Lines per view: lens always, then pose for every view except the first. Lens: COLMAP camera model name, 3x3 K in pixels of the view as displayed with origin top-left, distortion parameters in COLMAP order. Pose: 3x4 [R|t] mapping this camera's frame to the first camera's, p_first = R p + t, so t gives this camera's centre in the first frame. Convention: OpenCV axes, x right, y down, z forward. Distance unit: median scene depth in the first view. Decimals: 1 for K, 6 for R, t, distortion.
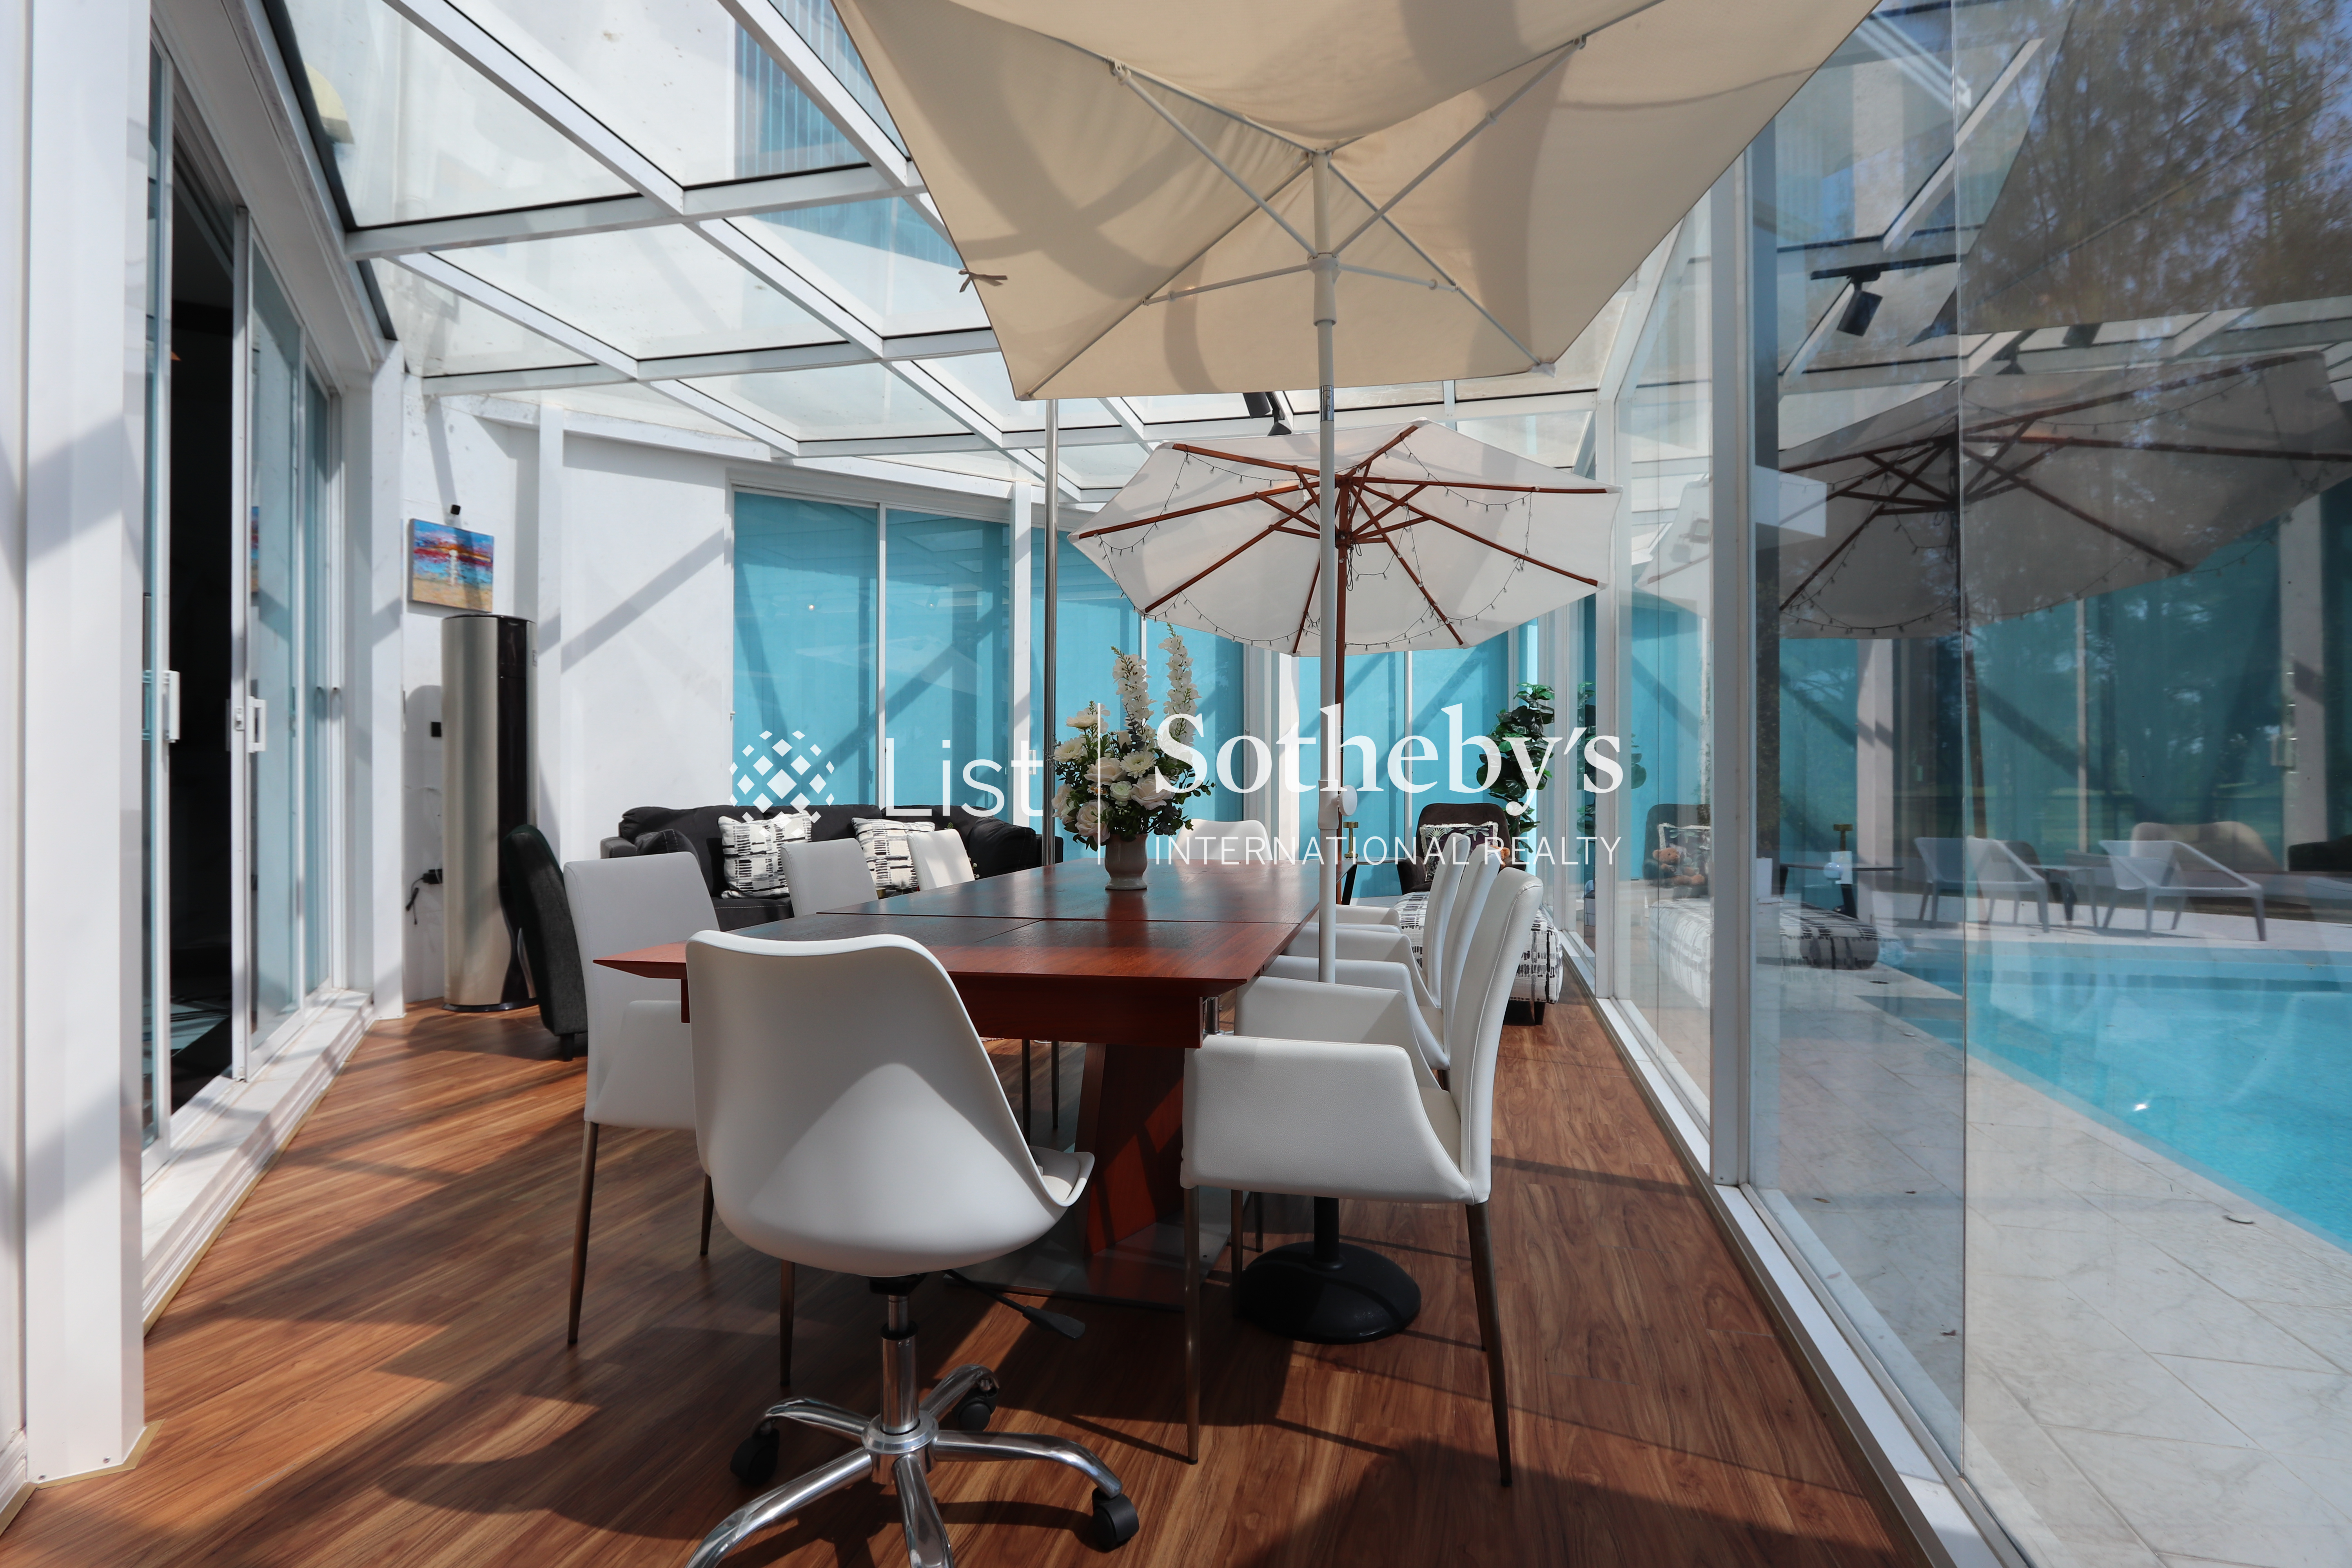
lens RADIAL K [[1142.5, 0, 1176.0], [0, 1142.5, 784.0], [0, 0, 1]] dist [-0.018487, 0.001353]
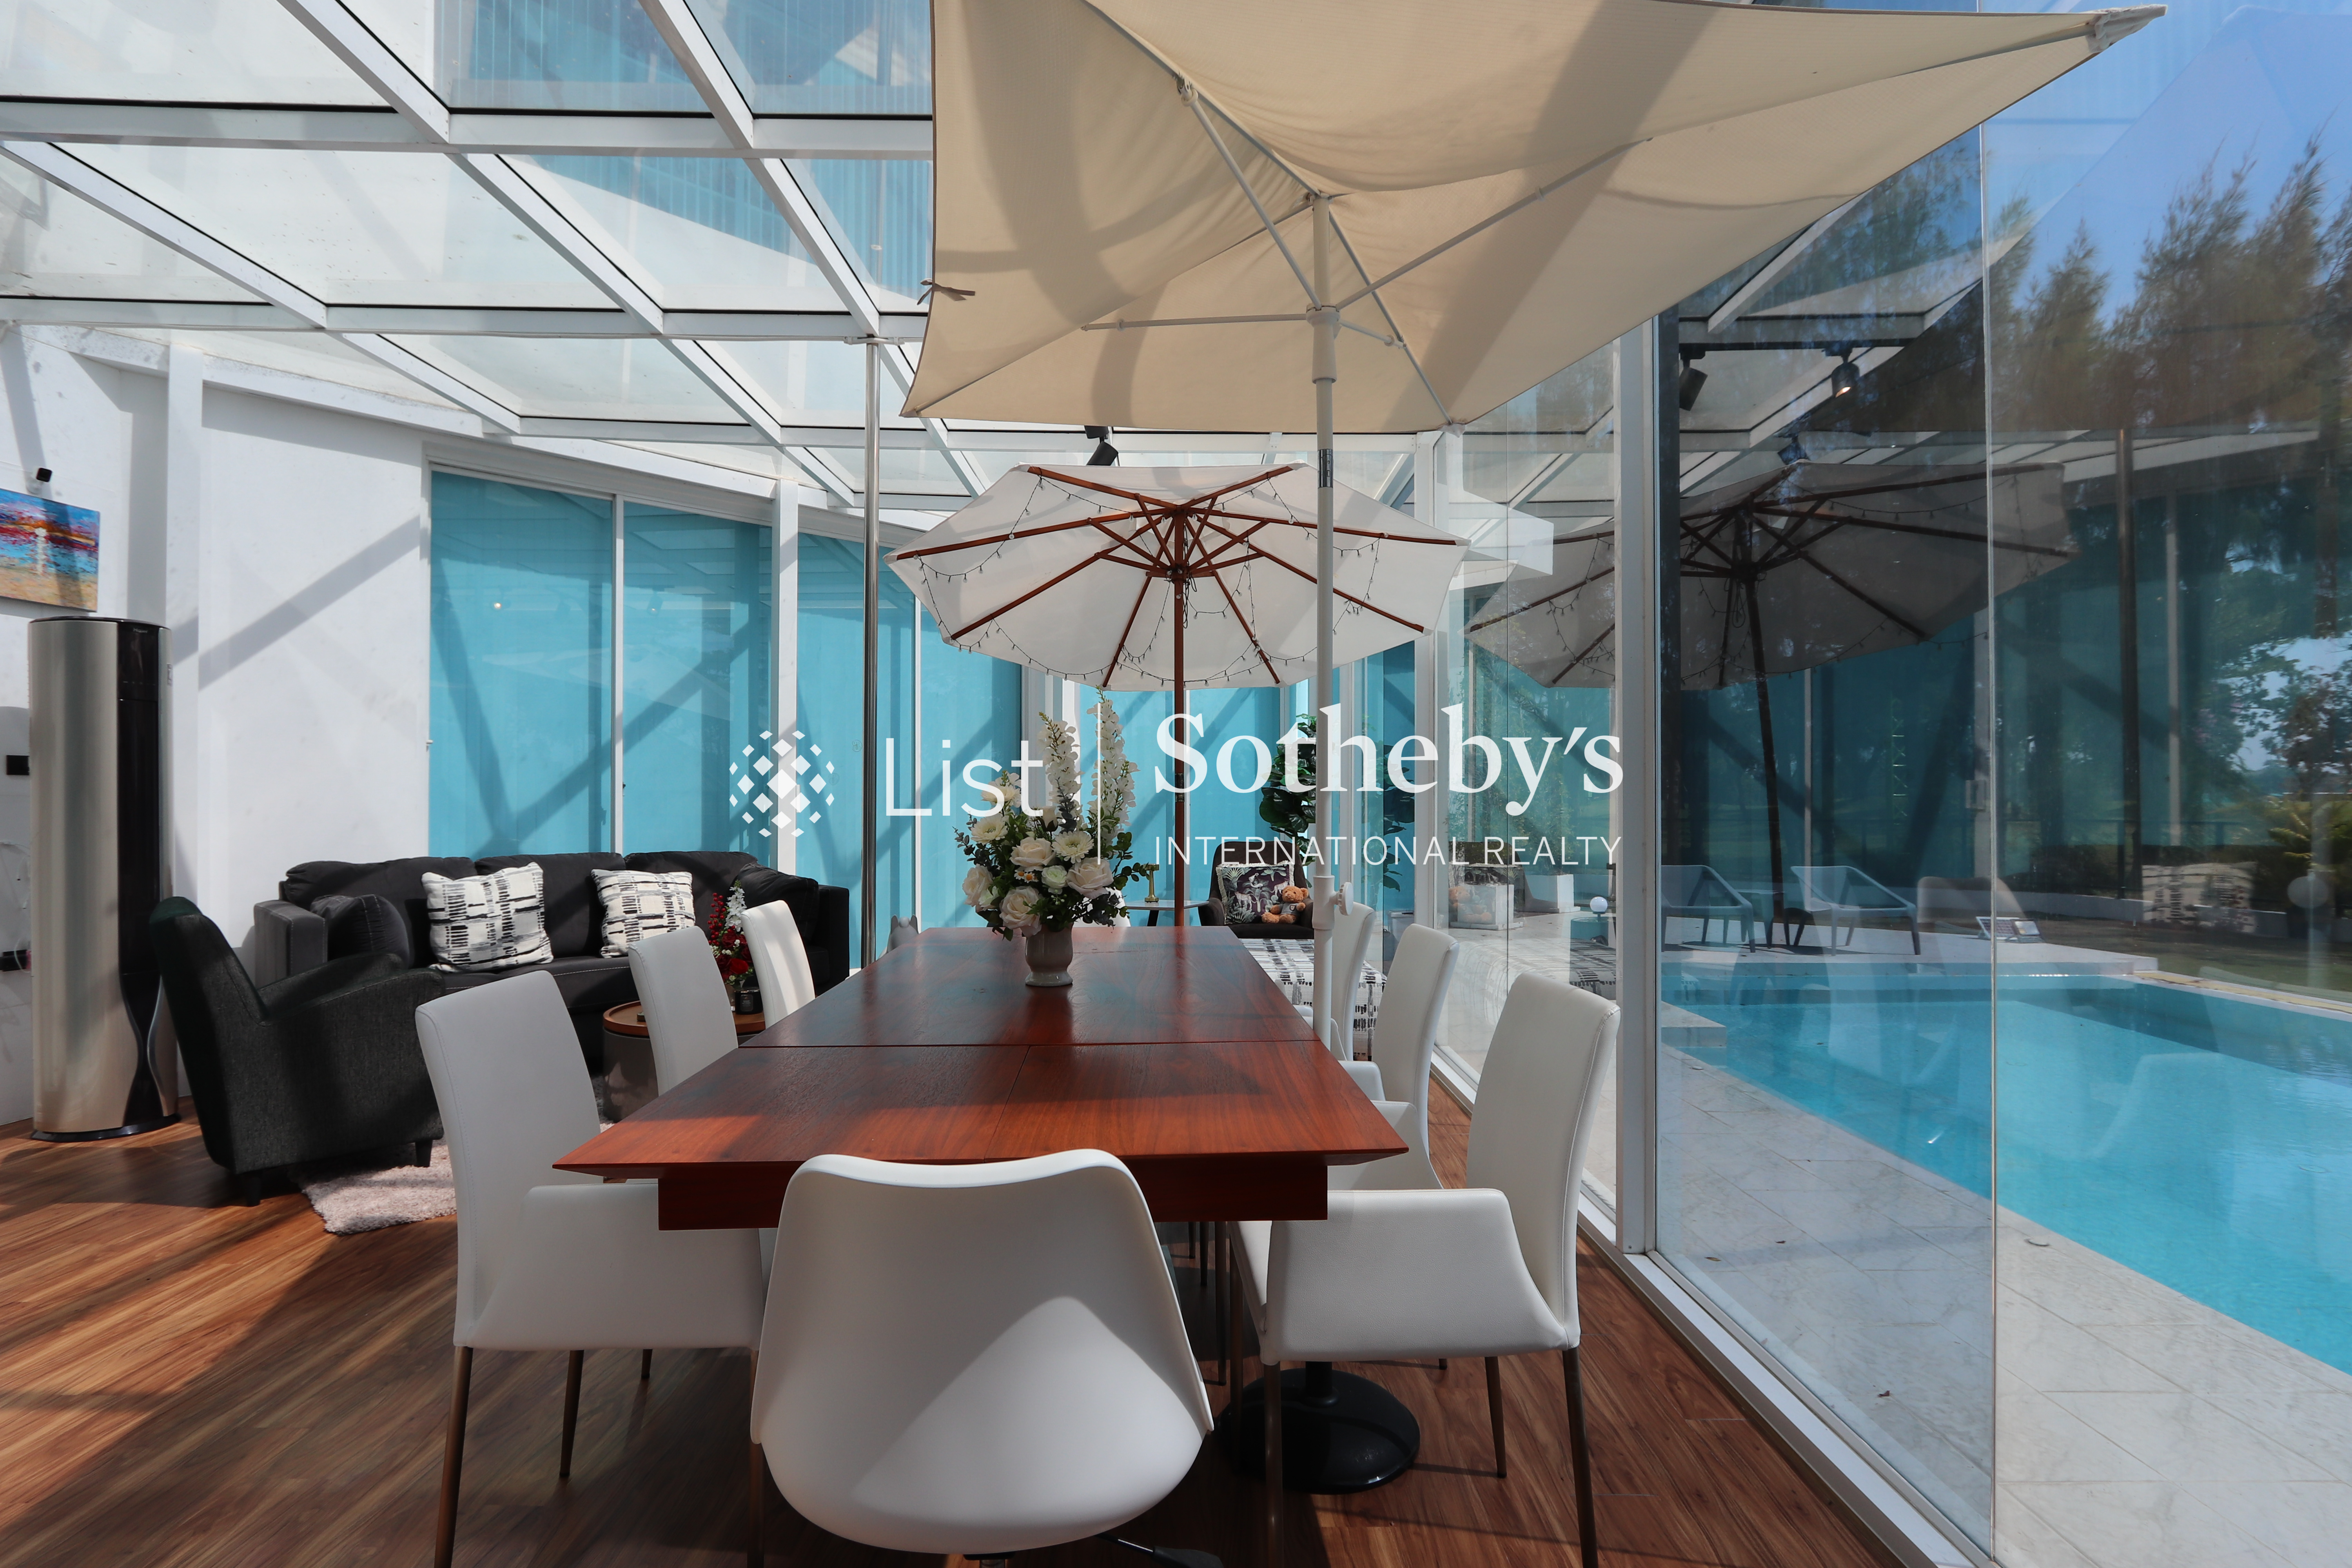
lens RADIAL K [[1202.8, 0, 1186.3], [0, 1202.8, 795.4], [0, 0, 1]] dist [-0.018981, 0.000853]
pose [[0.966274, 0.003970, 0.257487, -0.100661], [-0.003957, 0.999992, -0.000567, -0.030287], [-0.257487, -0.000471, 0.966282, 0.039563]]
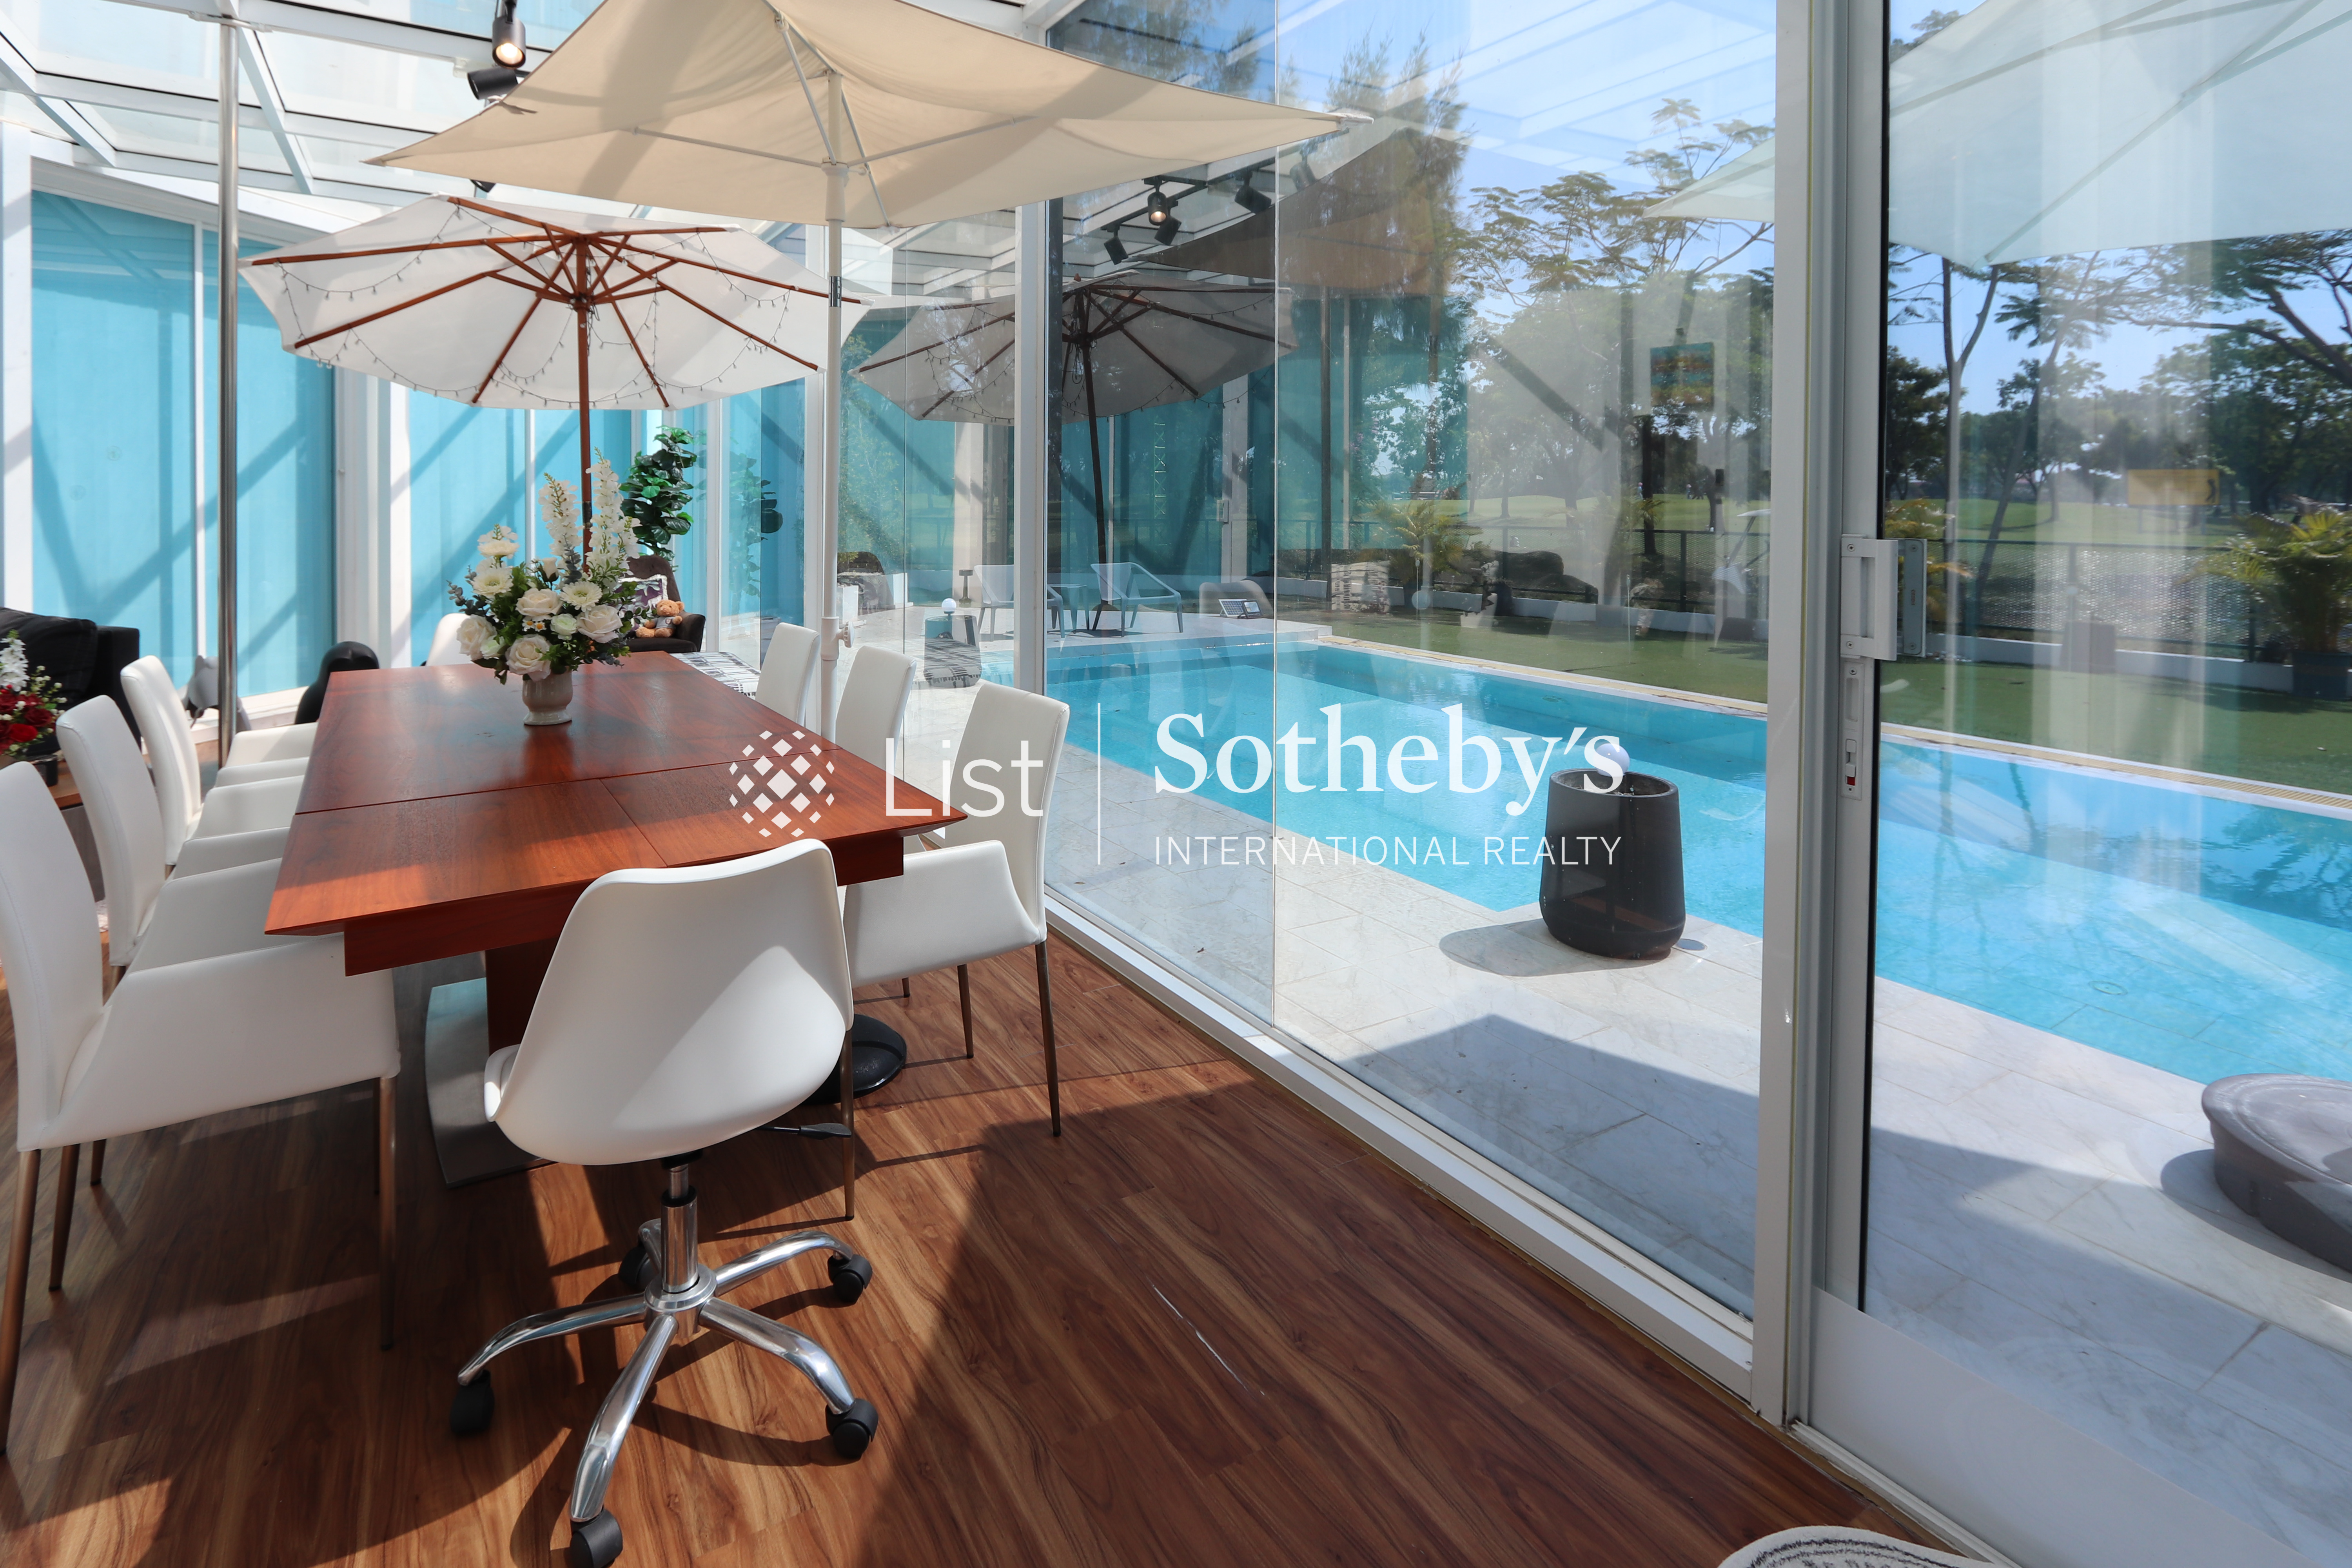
lens RADIAL K [[1170.1, 0, 1170.7], [0, 1170.1, 516.8], [0, 0, 1]] dist [-0.013544, 0.000639]
pose [[0.687169, -0.003505, 0.726489, -0.218736], [-0.013609, 0.999751, 0.017697, -0.058391], [-0.726370, -0.022048, 0.686950, -0.026182]]
